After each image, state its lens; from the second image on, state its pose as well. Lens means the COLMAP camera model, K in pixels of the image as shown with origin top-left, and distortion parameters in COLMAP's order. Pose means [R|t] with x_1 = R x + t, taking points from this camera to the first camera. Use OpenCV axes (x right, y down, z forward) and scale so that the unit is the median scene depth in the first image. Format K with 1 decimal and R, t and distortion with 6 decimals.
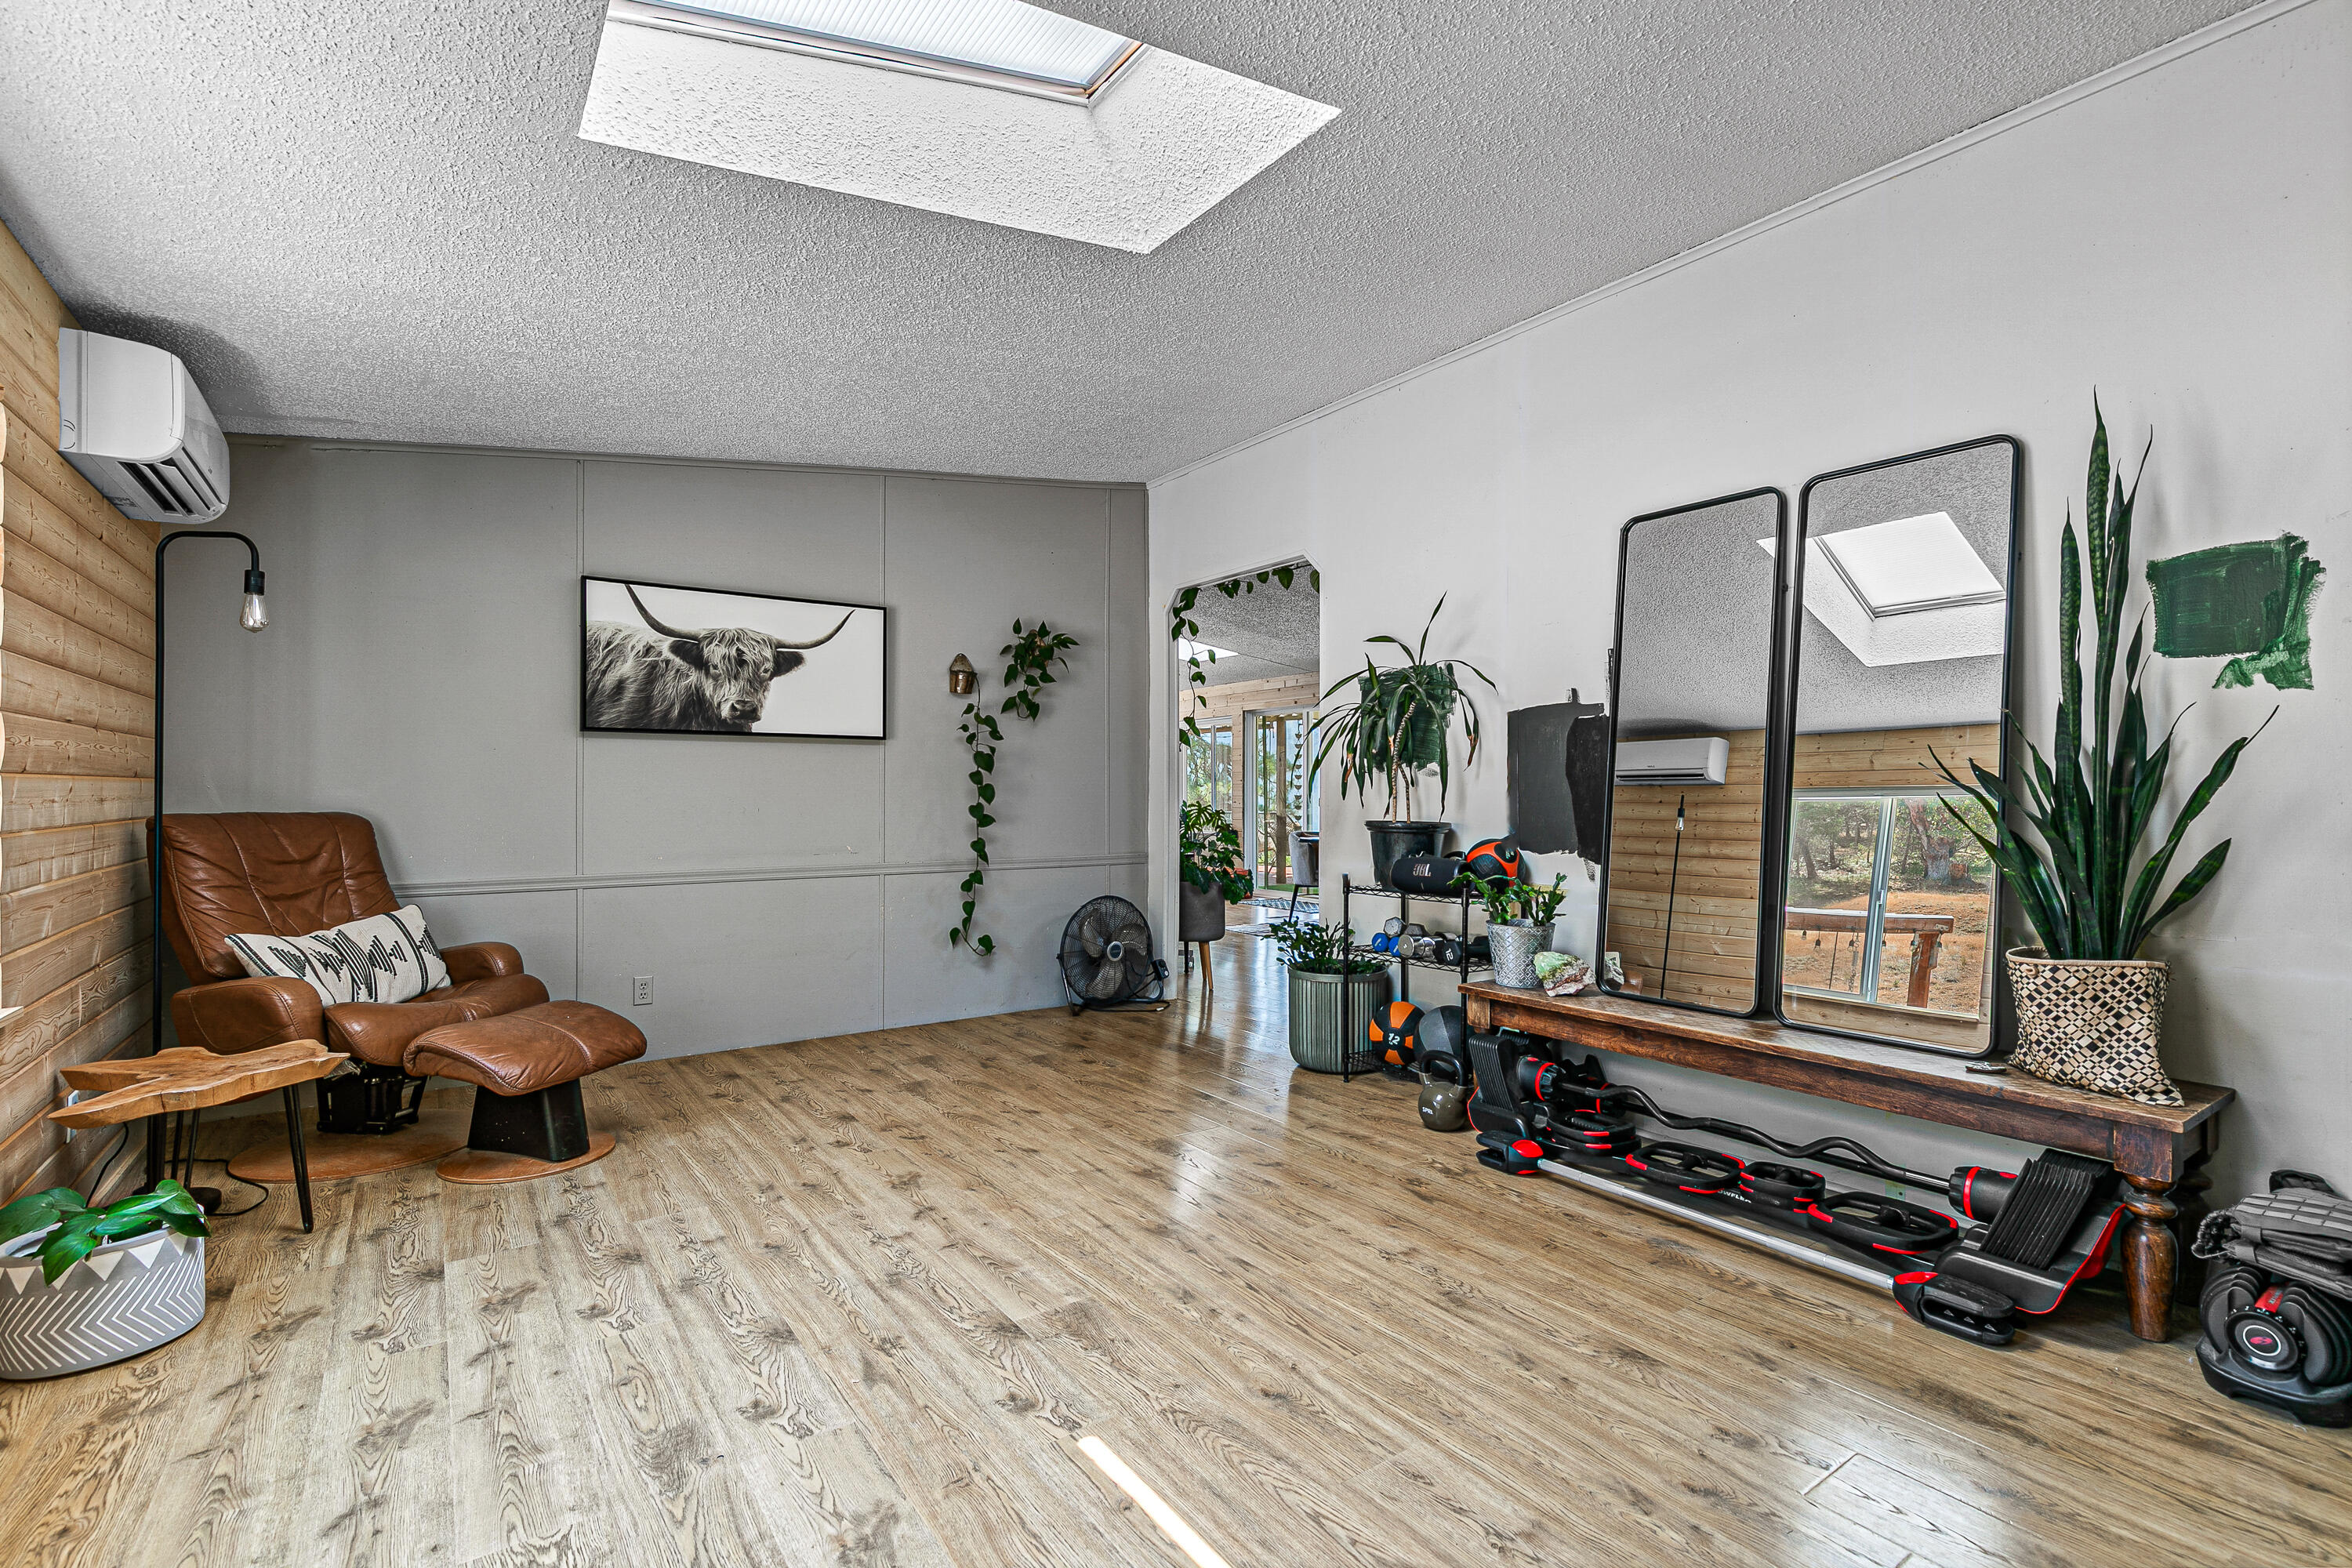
lens RADIAL K [[1065.8, 0, 1186.1], [0, 1065.8, 786.4], [0, 0, 1]] dist [0.003611, 0.000375]
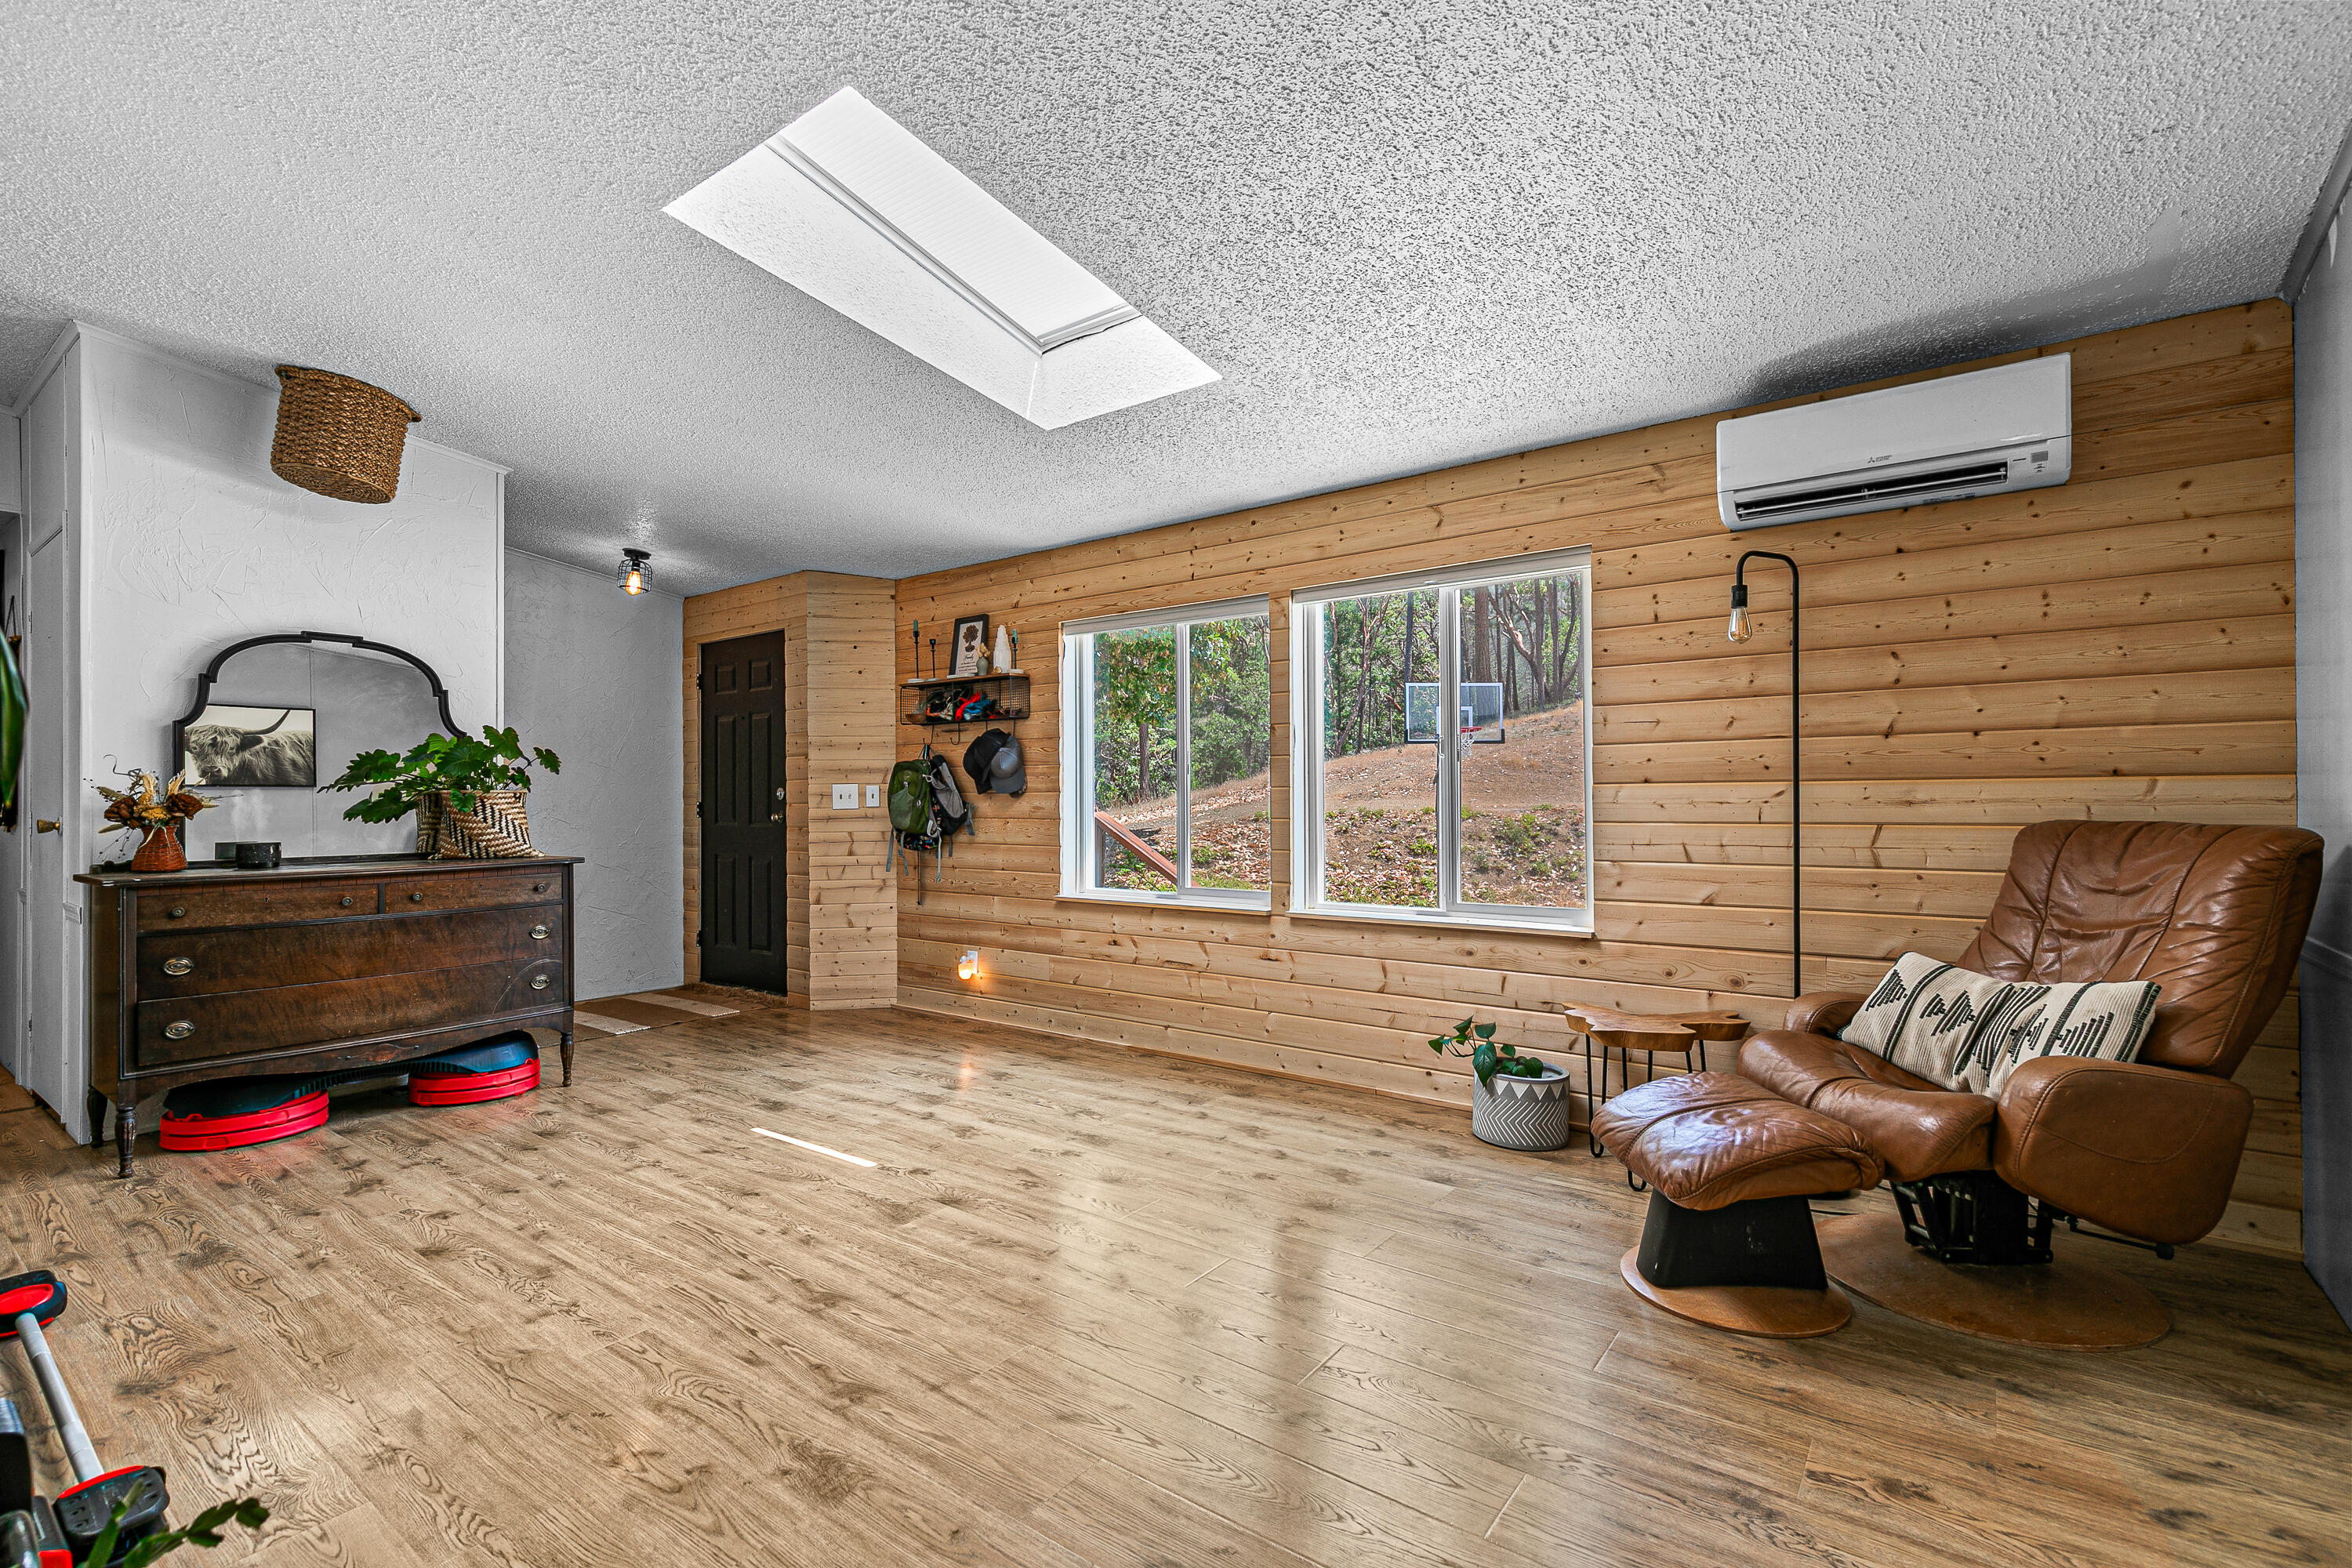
lens RADIAL K [[1065.8, 0, 1186.1], [0, 1065.8, 786.4], [0, 0, 1]] dist [0.003611, 0.000375]
pose [[-0.953383, 0.002932, -0.301748, -0.046340], [0.007504, 0.999874, -0.013994, 0.008507], [0.301669, -0.015606, -0.953285, 2.371916]]
